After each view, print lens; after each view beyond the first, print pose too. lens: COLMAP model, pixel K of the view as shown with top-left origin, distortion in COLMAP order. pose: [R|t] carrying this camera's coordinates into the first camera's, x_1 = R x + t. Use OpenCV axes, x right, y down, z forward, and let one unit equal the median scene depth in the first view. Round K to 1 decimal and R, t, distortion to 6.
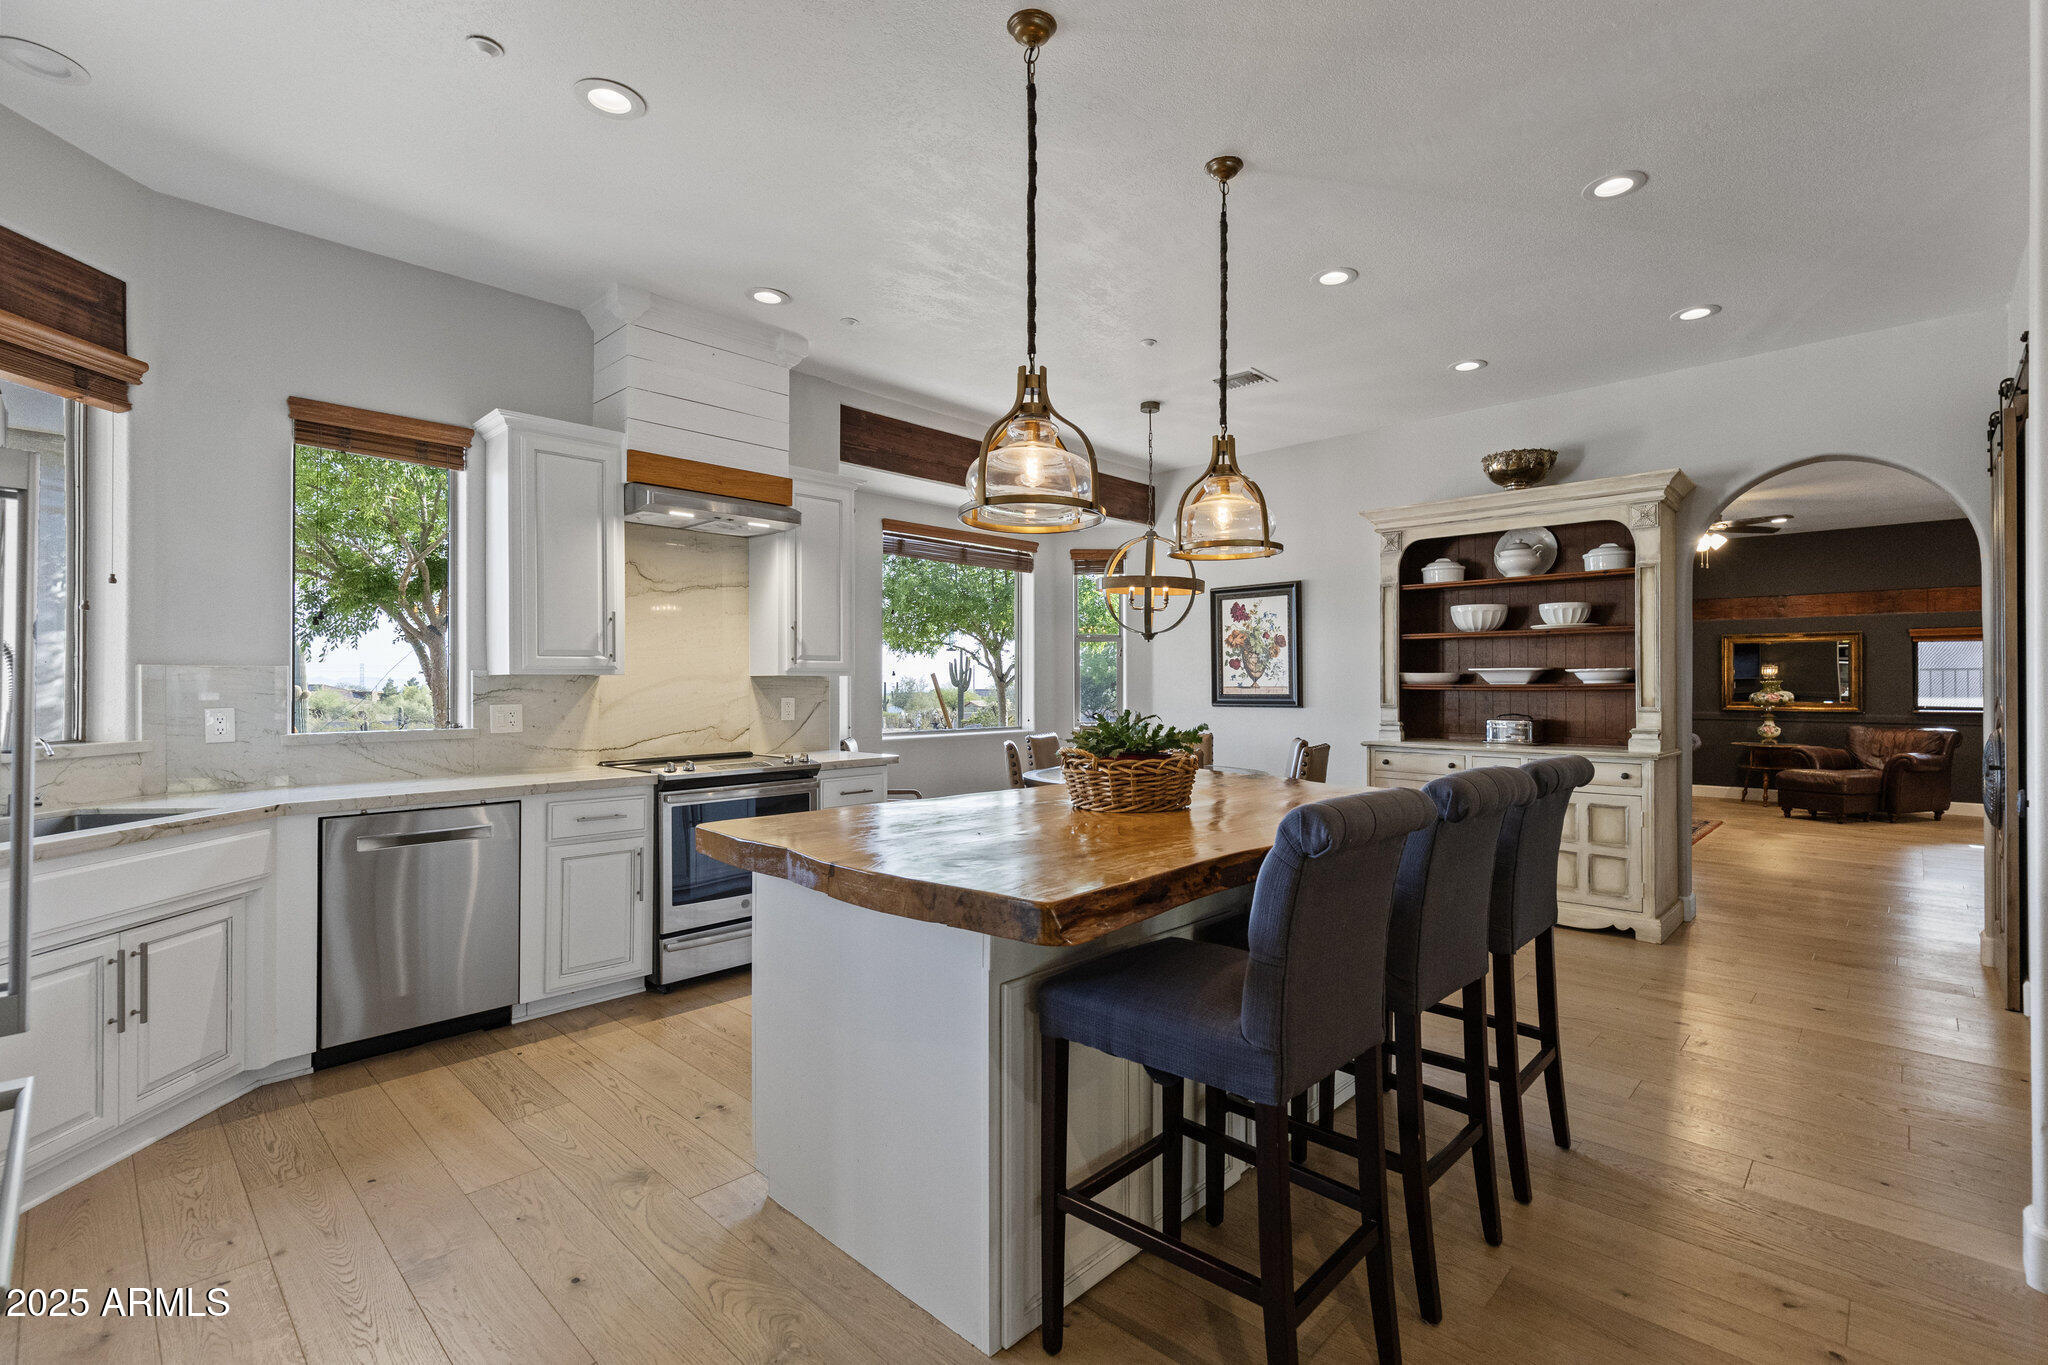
lens RADIAL K [[917.0, 0, 1044.4], [0, 917.0, 677.1], [0, 0, 1]] dist [0.003630, -0.001369]
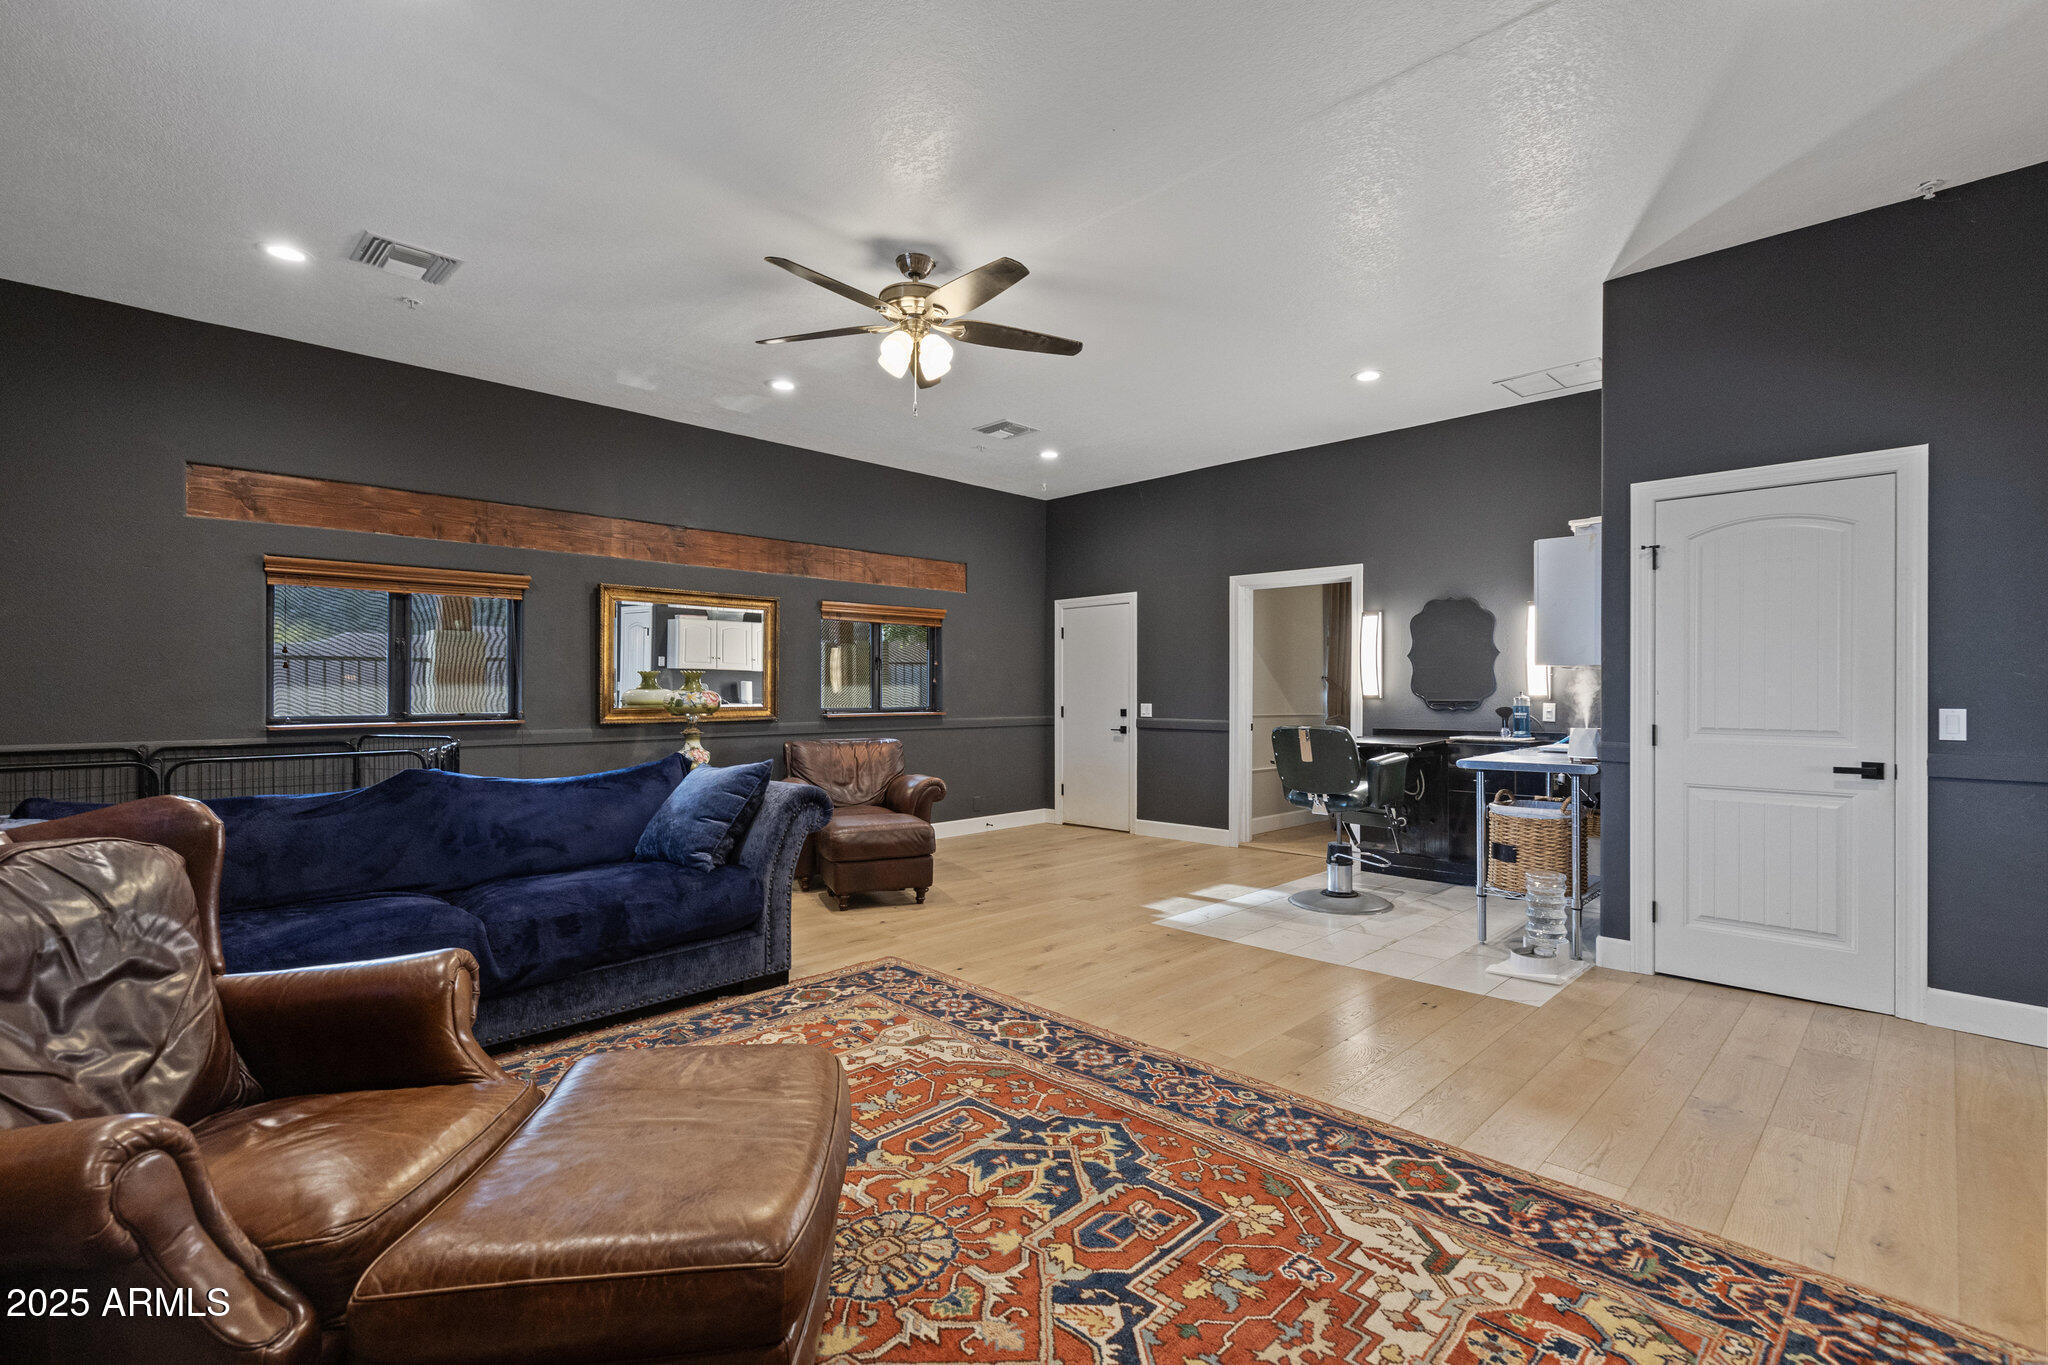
lens RADIAL K [[921.0, 0, 1040.8], [0, 921.0, 683.0], [0, 0, 1]] dist [0.004266, -0.001242]
pose [[0.021355, 0.006969, 0.999748, 0.404465], [-0.009103, 0.999936, -0.006776, 0.026122], [-0.999731, -0.008956, 0.021417, 1.425788]]
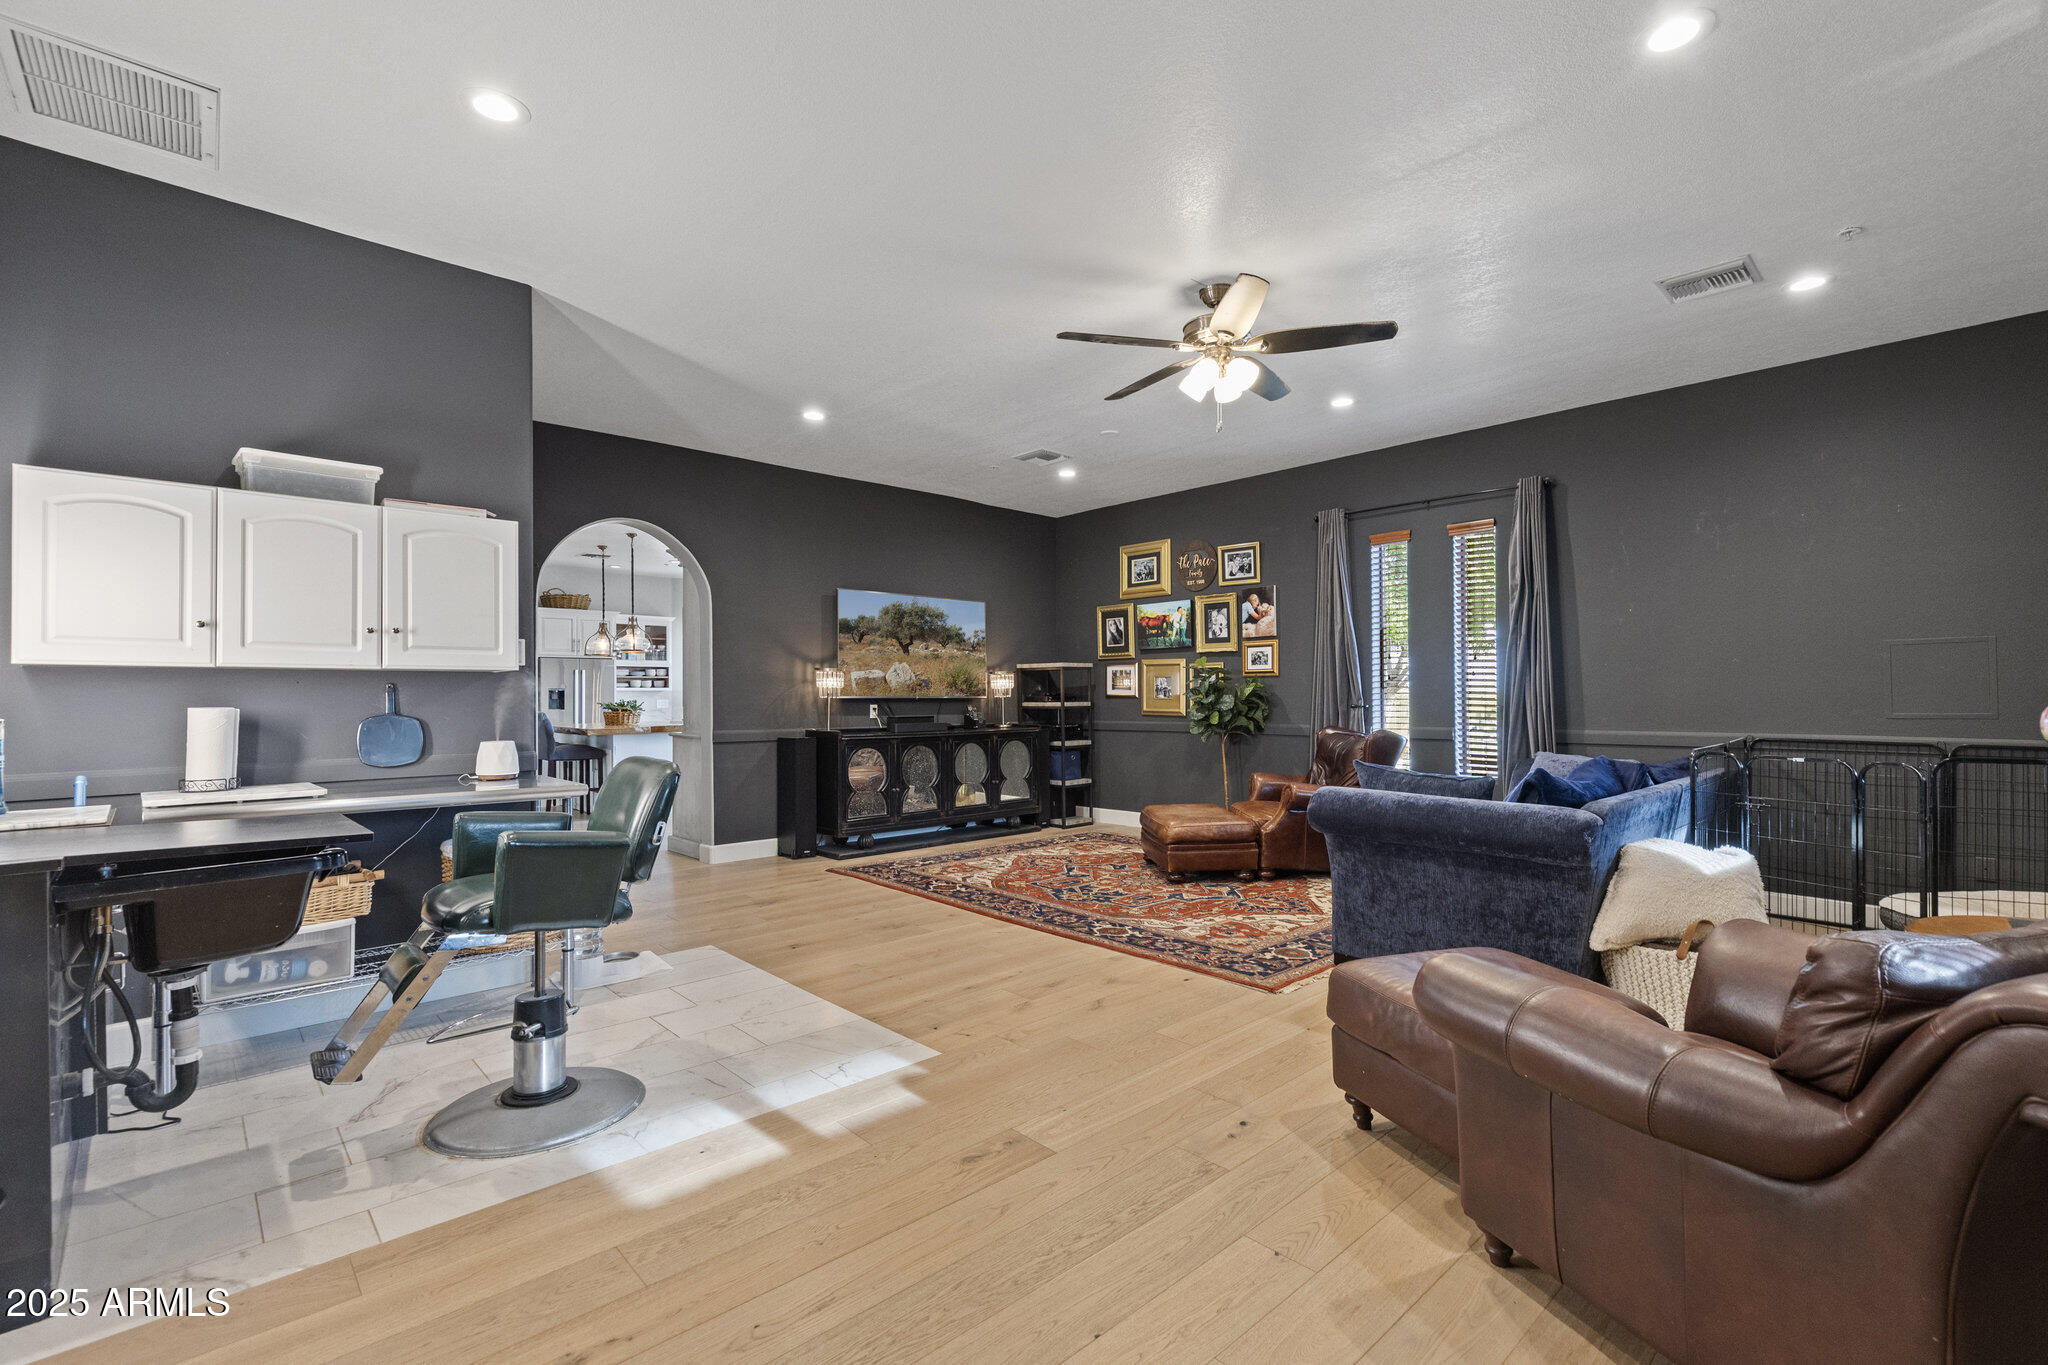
lens RADIAL K [[917.0, 0, 1044.4], [0, 917.0, 677.1], [0, 0, 1]] dist [0.003630, -0.001369]
pose [[-0.053266, -0.022890, -0.998318, 1.843976], [0.014470, 0.999615, -0.023692, 0.029481], [0.998475, -0.015708, -0.052915, 1.435042]]
